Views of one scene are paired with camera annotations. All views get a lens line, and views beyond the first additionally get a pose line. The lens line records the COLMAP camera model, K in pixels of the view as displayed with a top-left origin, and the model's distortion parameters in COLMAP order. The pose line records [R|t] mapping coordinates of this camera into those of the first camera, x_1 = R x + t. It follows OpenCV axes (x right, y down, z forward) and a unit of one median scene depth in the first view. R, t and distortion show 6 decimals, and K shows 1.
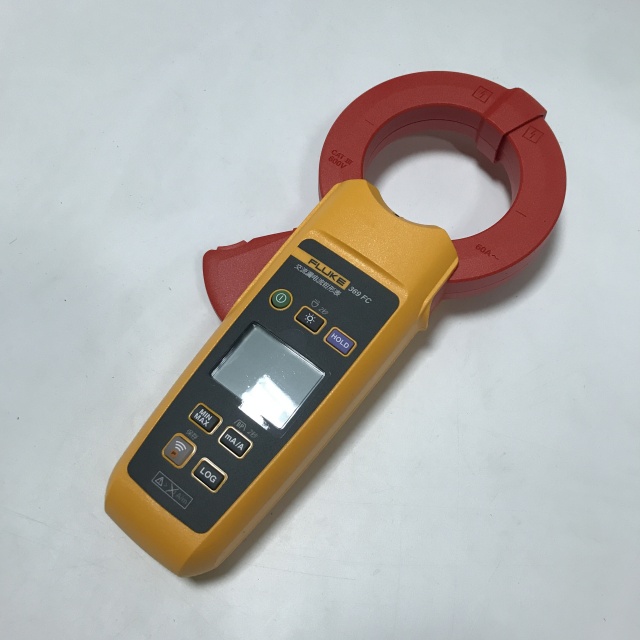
lens RADIAL K [[704.0, 0, 323.3], [0, 704.0, 318.1], [0, 0, 1]] dist [0.031460, 0.000000]
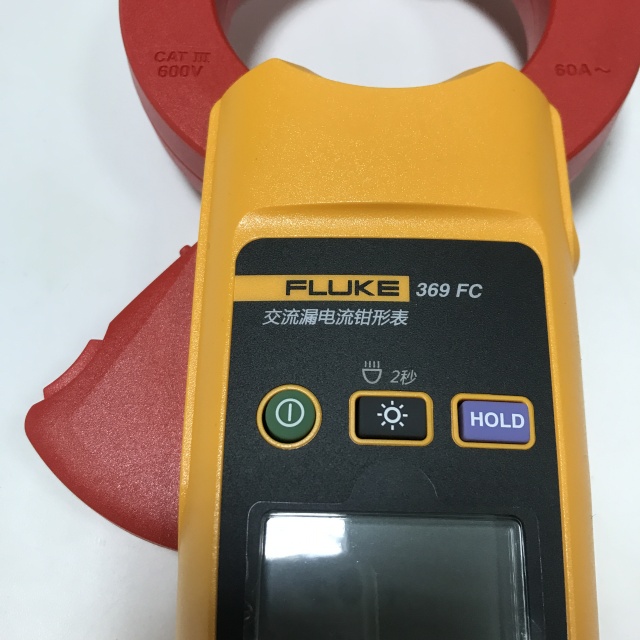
lens RADIAL K [[704.0, 0, 321.1], [0, 704.0, 319.4], [0, 0, 1]] dist [0.031460, 0.000000]
pose [[0.806874, -0.541486, 0.236109, -0.105208], [0.542308, 0.837475, 0.067369, -0.083460], [-0.234215, 0.073685, 0.969388, 0.630097]]
